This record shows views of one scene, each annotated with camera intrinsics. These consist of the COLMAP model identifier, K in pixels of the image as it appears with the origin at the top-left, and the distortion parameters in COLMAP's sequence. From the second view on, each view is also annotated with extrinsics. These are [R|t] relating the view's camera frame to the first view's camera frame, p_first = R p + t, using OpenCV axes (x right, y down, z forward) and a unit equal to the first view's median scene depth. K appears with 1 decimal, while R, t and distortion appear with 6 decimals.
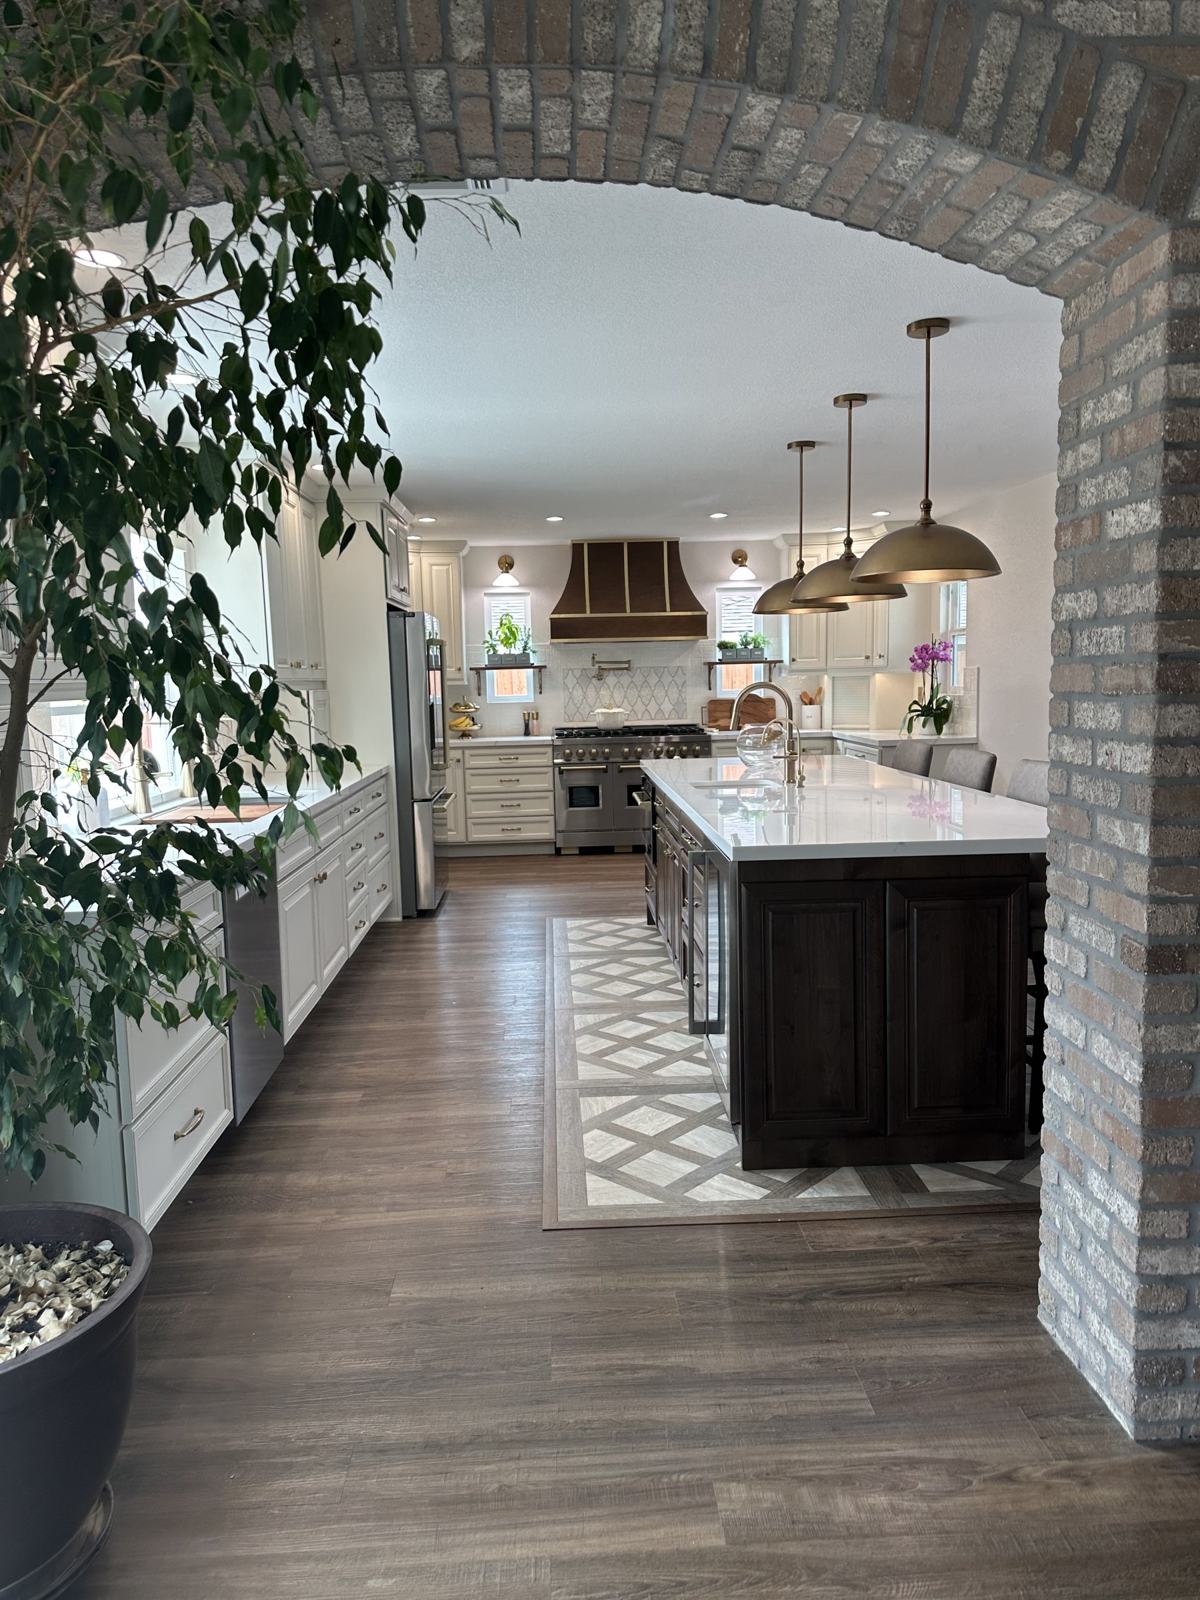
lens RADIAL K [[1135.5, 0, 598.2], [0, 1135.5, 802.6], [0, 0, 1]] dist [0.133824, -0.129297]
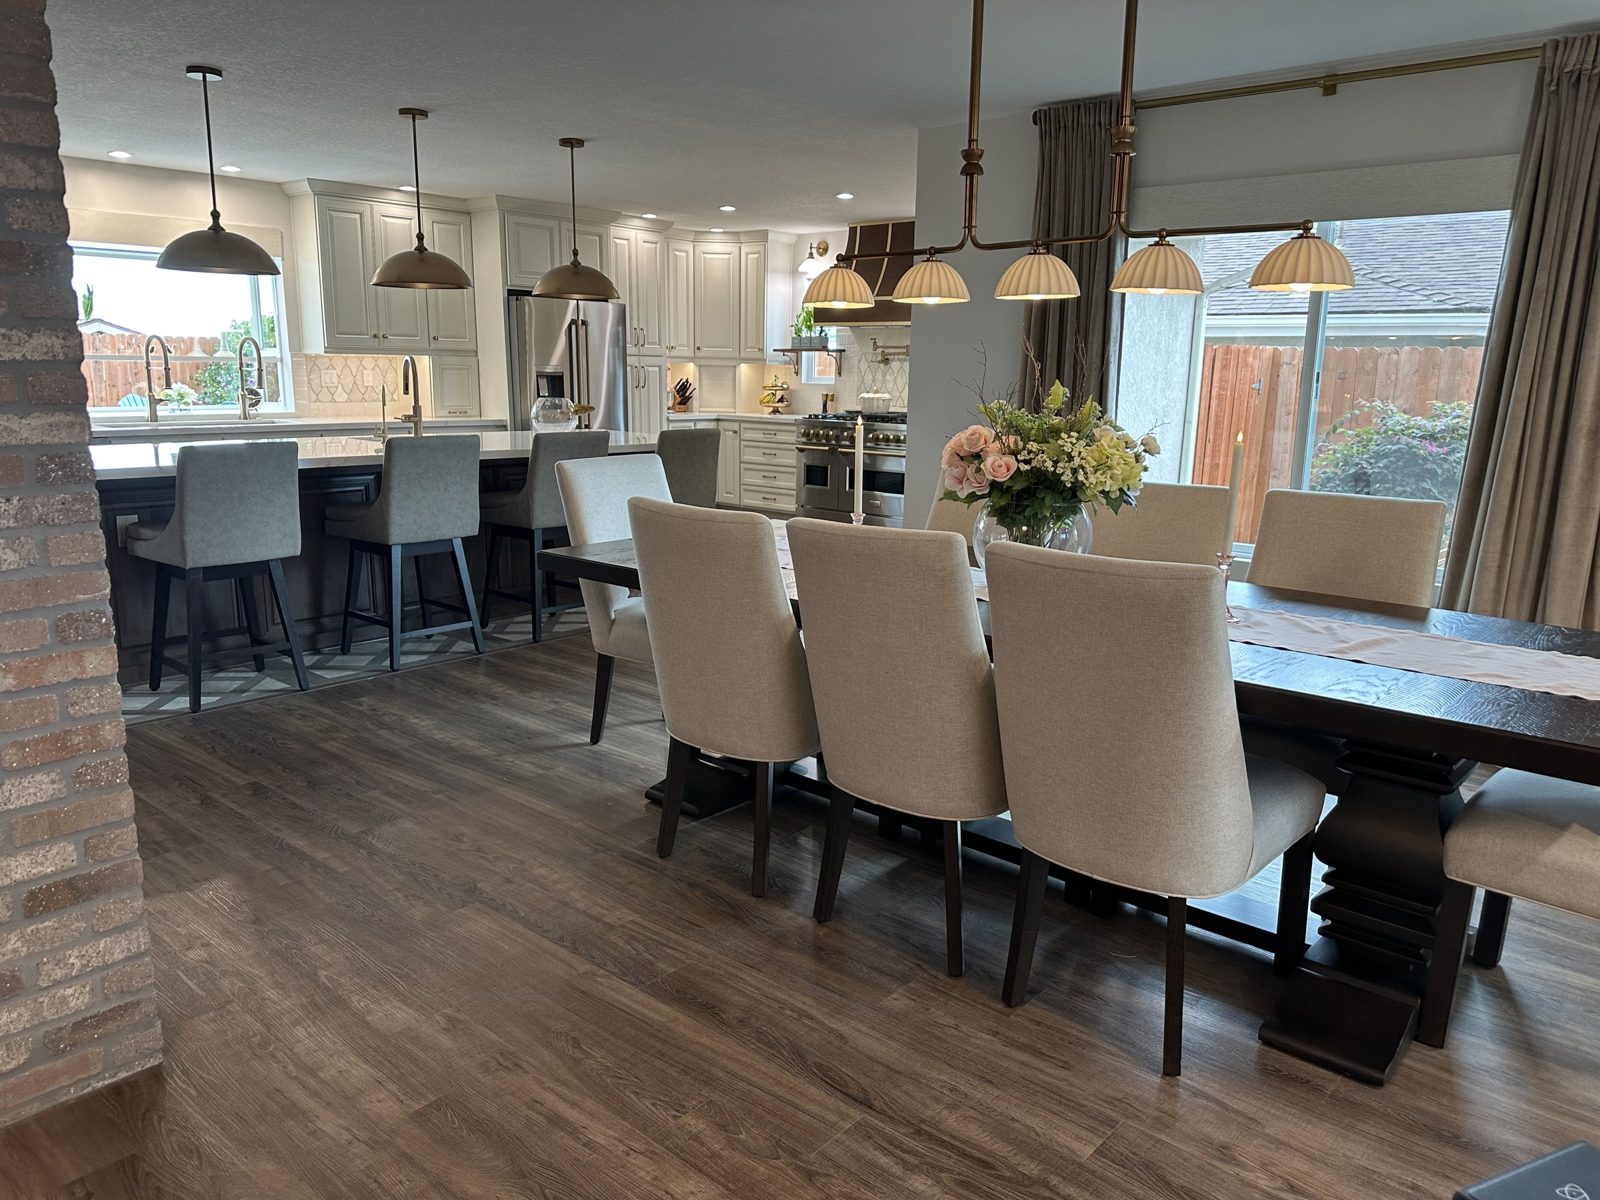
lens RADIAL K [[1127.6, 0, 800.0], [0, 1127.6, 600.0], [0, 0, 1]] dist [0.096815, -0.133561]
pose [[0.734378, 0.181420, -0.654046, 0.677178], [-0.107084, 0.982517, 0.152295, -0.049447], [0.670241, -0.041804, 0.740965, 0.191725]]
